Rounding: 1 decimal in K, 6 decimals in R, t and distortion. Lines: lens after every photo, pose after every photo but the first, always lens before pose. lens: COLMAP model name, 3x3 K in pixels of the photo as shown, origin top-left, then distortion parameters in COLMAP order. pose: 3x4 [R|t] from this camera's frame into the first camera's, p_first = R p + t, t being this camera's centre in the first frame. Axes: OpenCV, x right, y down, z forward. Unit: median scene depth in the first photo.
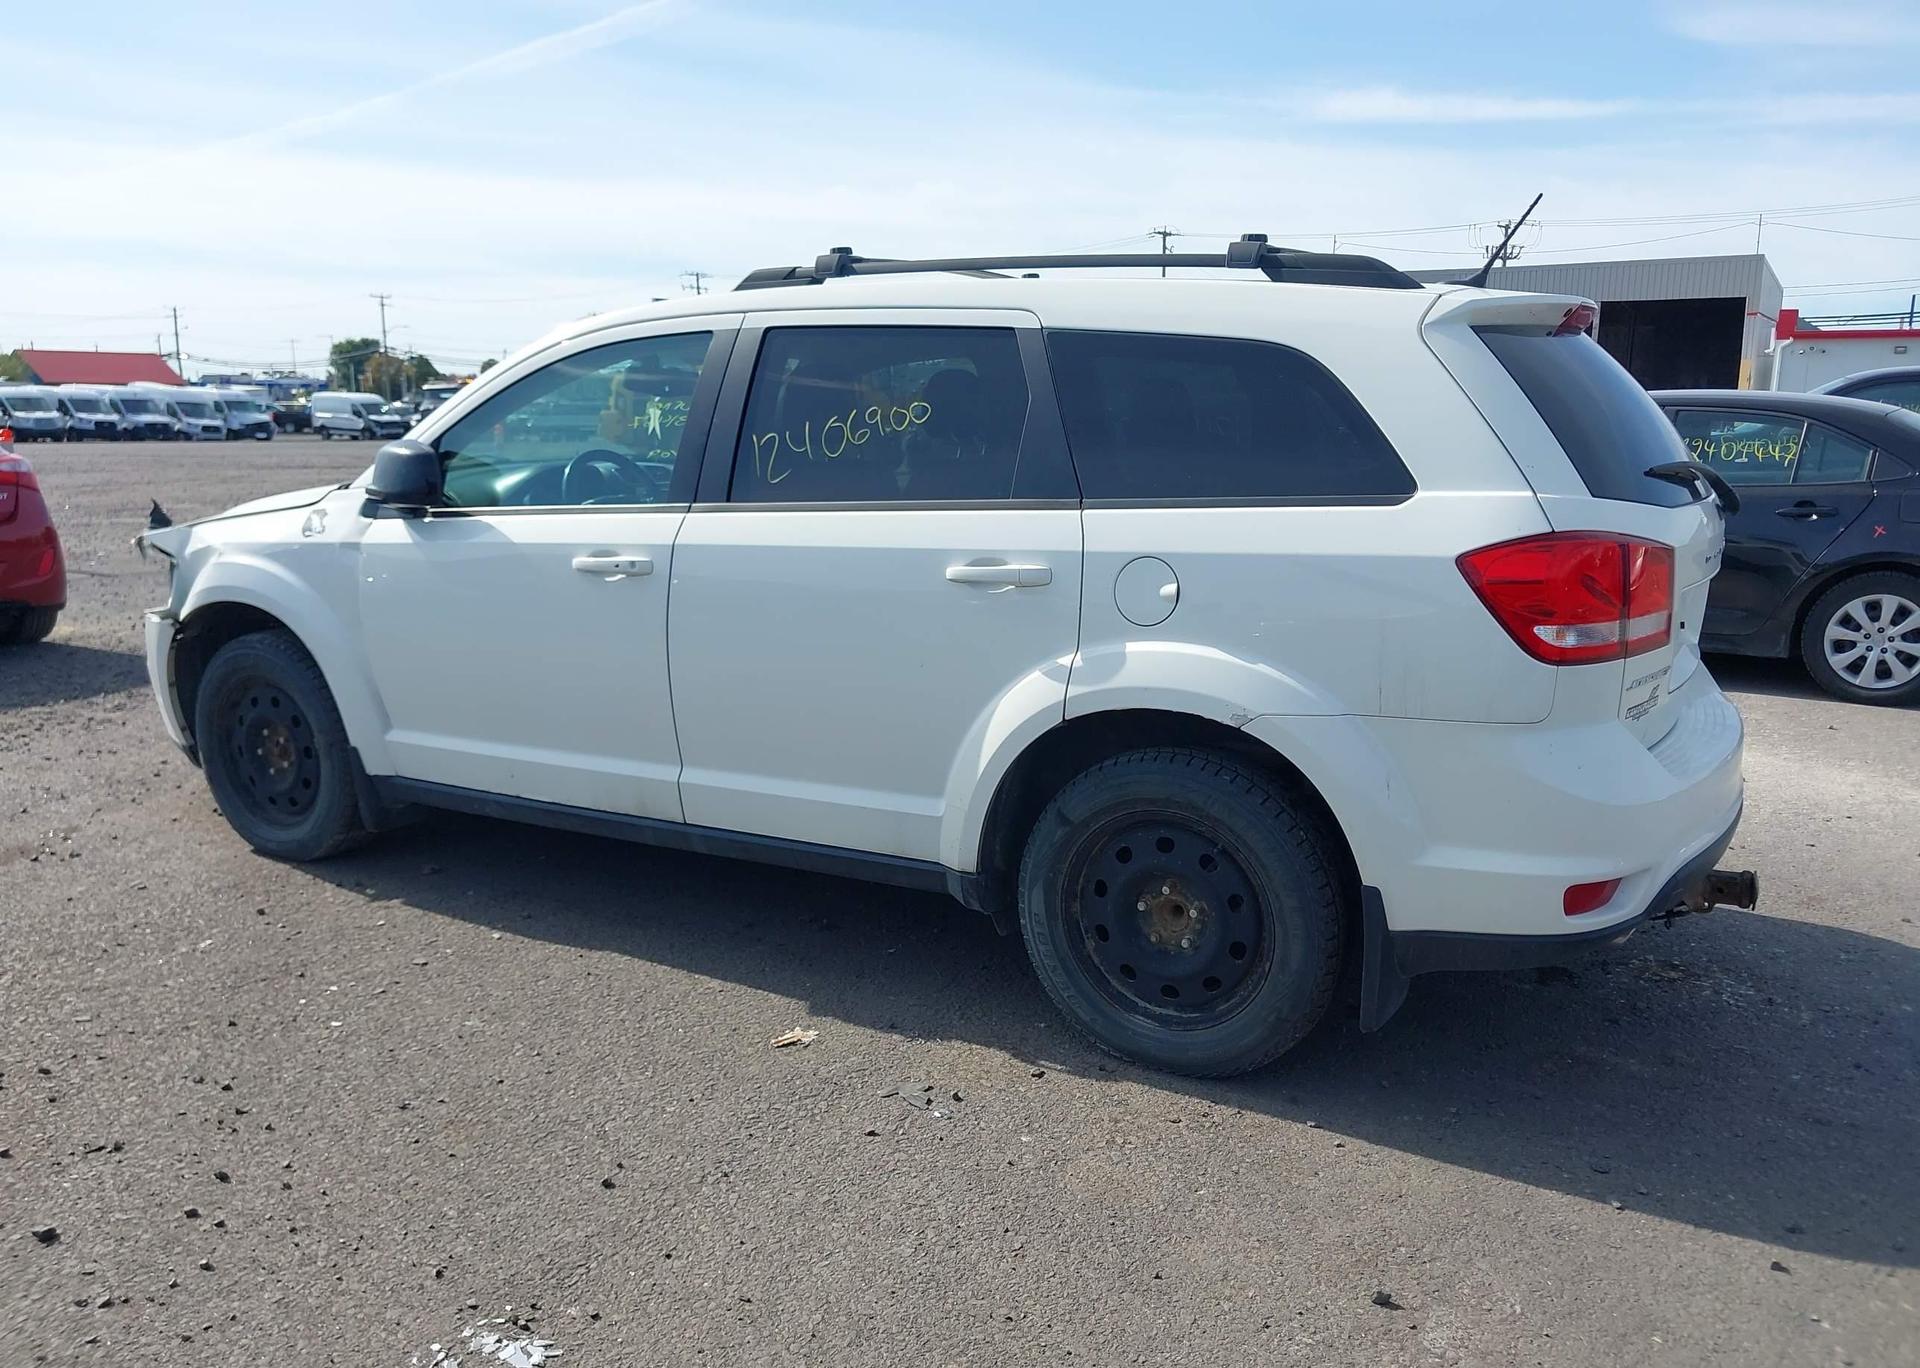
lens RADIAL K [[1507.6, 0, 986.3], [0, 1507.6, 692.5], [0, 0, 1]] dist [0.049802, -0.056850]
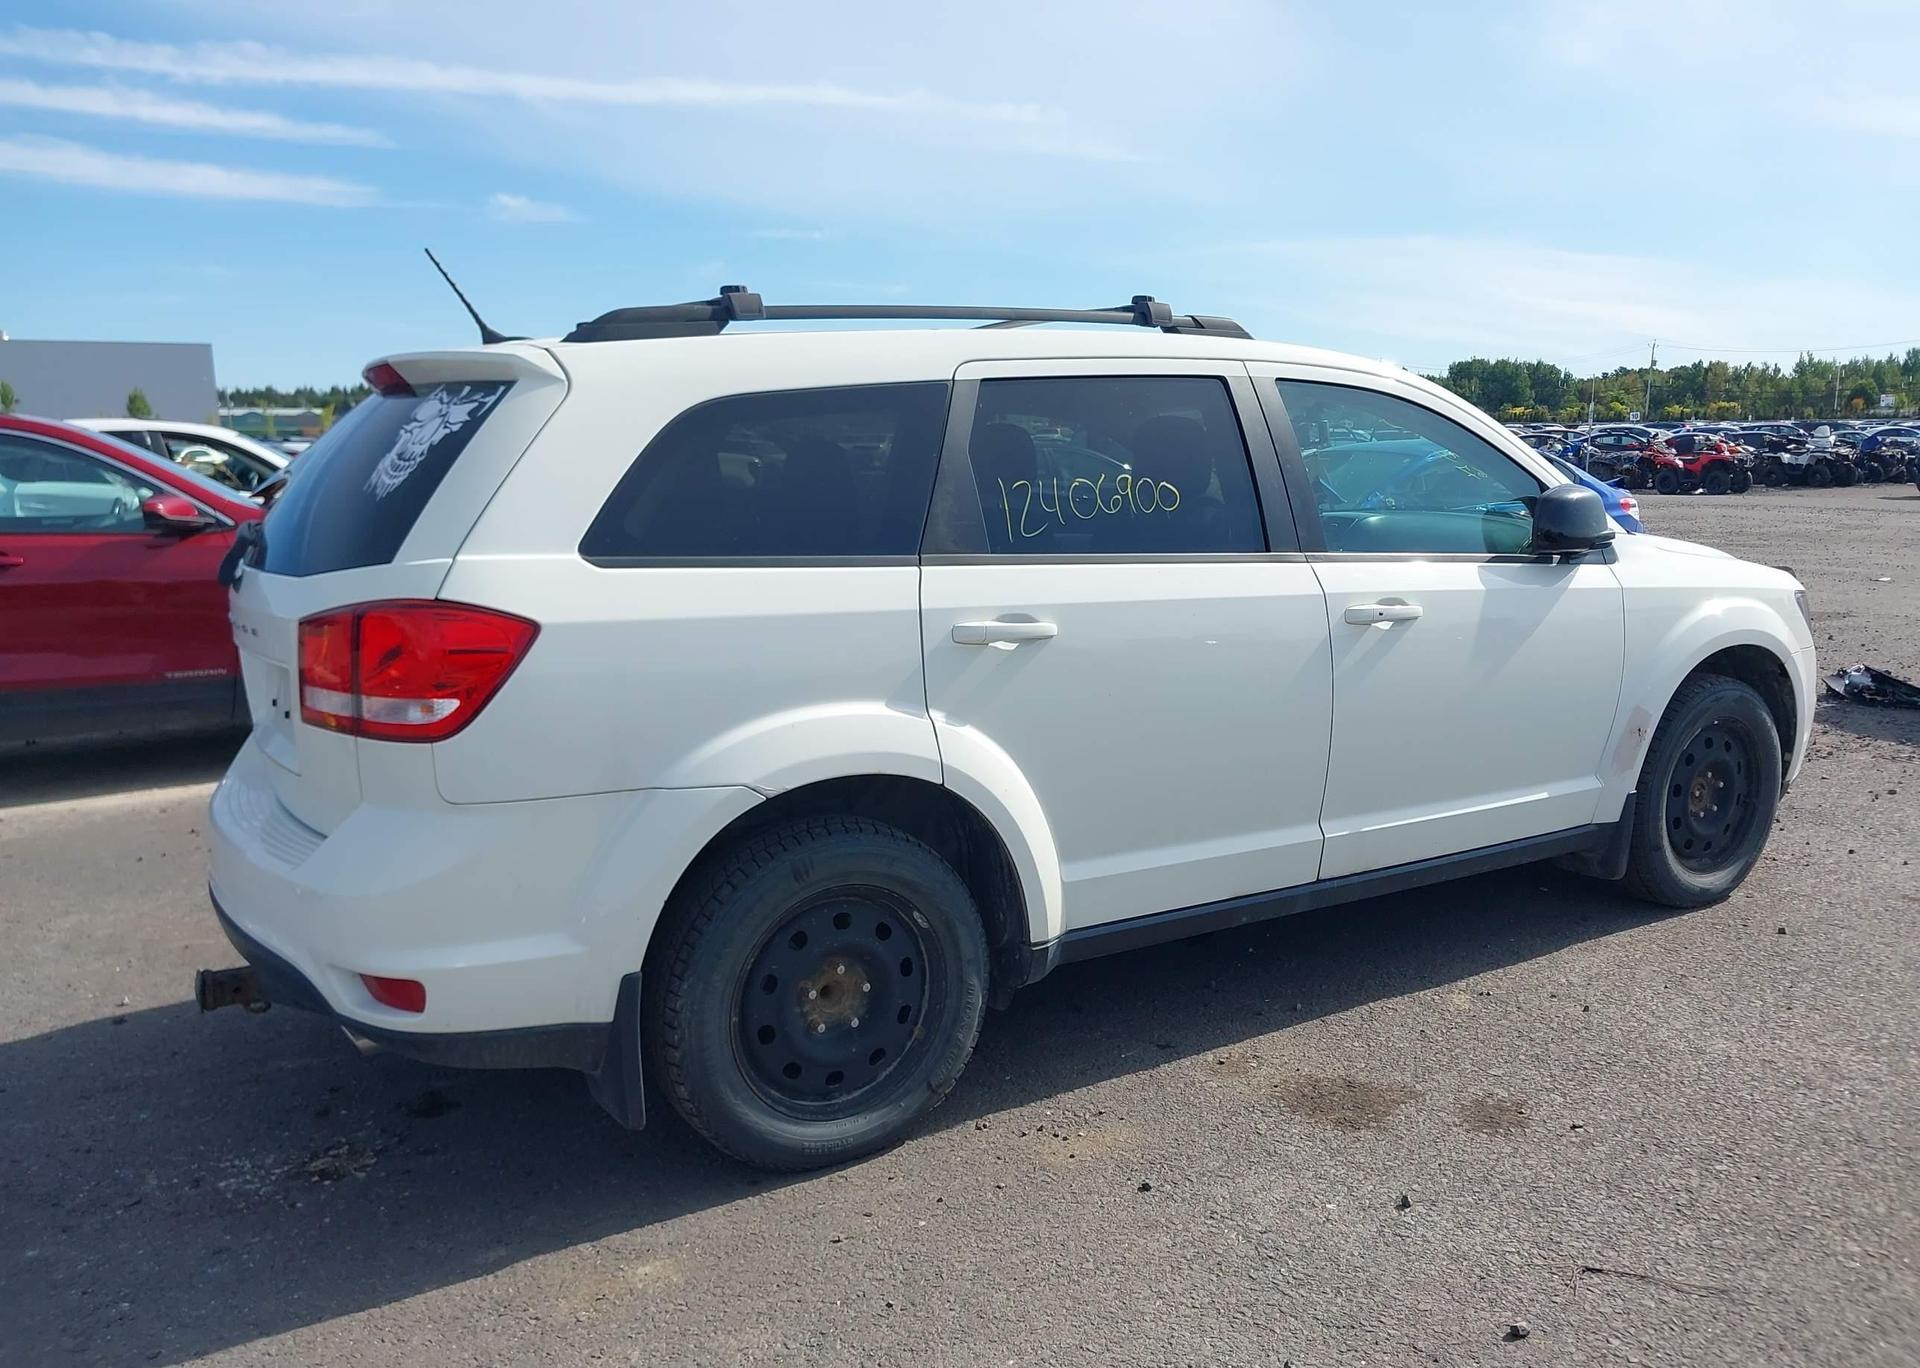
lens RADIAL K [[1507.6, 0, 969.9], [0, 1507.6, 684.8], [0, 0, 1]] dist [0.049802, -0.056850]
pose [[-0.482453, 0.141498, -0.864418, 1.027617], [-0.154737, 0.957577, 0.243110, -0.338780], [0.862146, 0.251047, -0.440090, 1.722280]]
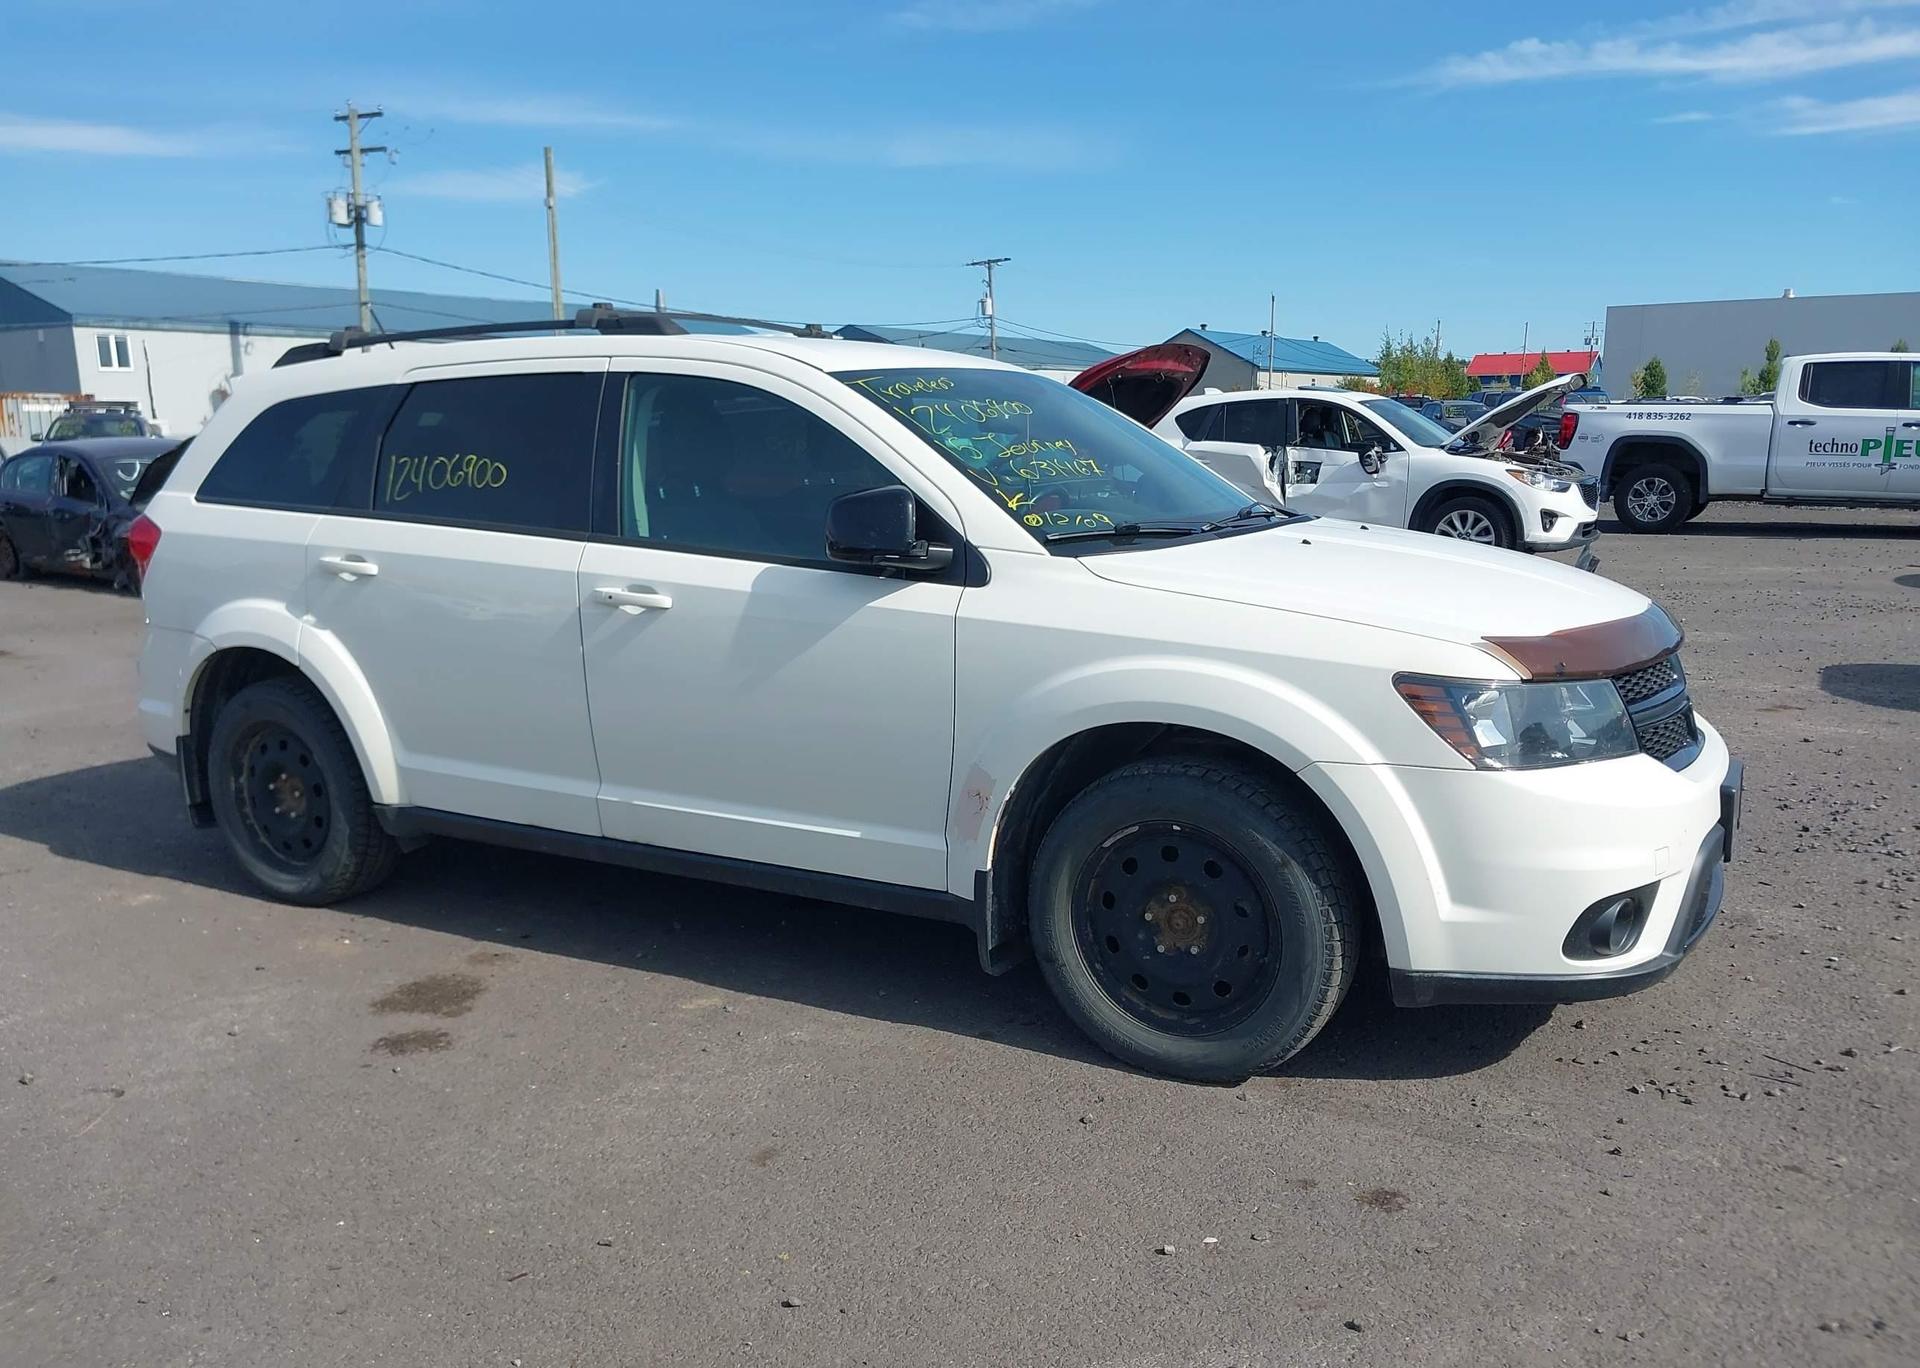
lens RADIAL K [[1507.6, 0, 1004.3], [0, 1507.6, 672.3], [0, 0, 1]] dist [0.049802, -0.056850]
pose [[-0.999850, 0.011455, -0.012982, -0.249464], [0.006181, 0.936600, 0.350345, -0.503327], [0.016172, 0.350212, -0.936531, 2.524449]]
